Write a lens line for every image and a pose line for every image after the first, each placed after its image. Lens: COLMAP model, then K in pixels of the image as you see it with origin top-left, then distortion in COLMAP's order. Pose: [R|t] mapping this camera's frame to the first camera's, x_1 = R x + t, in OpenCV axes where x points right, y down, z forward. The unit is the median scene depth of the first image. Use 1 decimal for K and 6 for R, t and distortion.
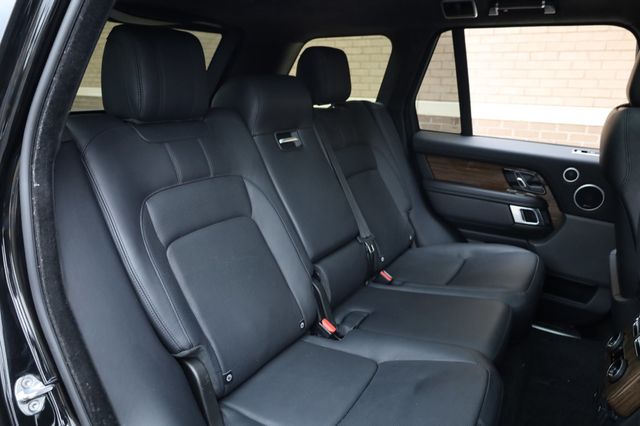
lens RADIAL K [[440.5, 0, 320.0], [0, 440.5, 210.5], [0, 0, 1]] dist [-0.004166, -0.003104]
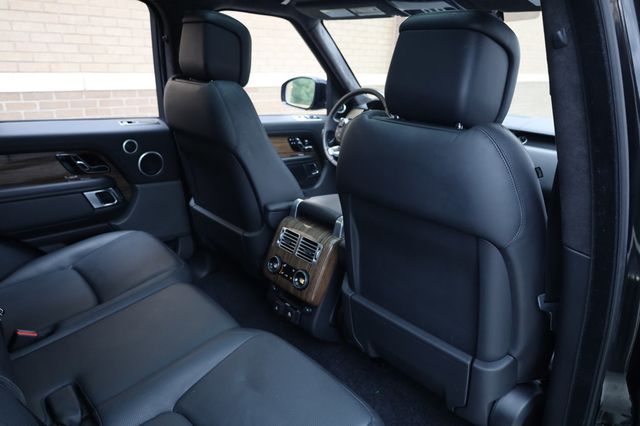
lens RADIAL K [[440.5, 0, 323.7], [0, 440.5, 213.1], [0, 0, 1]] dist [-0.004166, -0.003104]
pose [[0.296338, -0.330266, 0.896163, -0.247007], [0.243510, 0.933426, 0.263476, -0.091884], [-0.923519, 0.140147, 0.357033, 0.233759]]
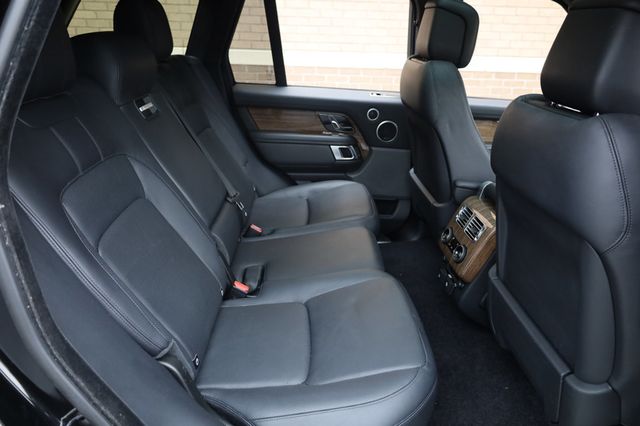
lens RADIAL K [[440.5, 0, 321.2], [0, 440.5, 210.2], [0, 0, 1]] dist [-0.004166, -0.003104]
pose [[0.836954, -0.206330, 0.506888, -0.213064], [0.144456, 0.976649, 0.159027, -0.034637], [-0.527863, -0.059875, 0.847216, 0.023103]]
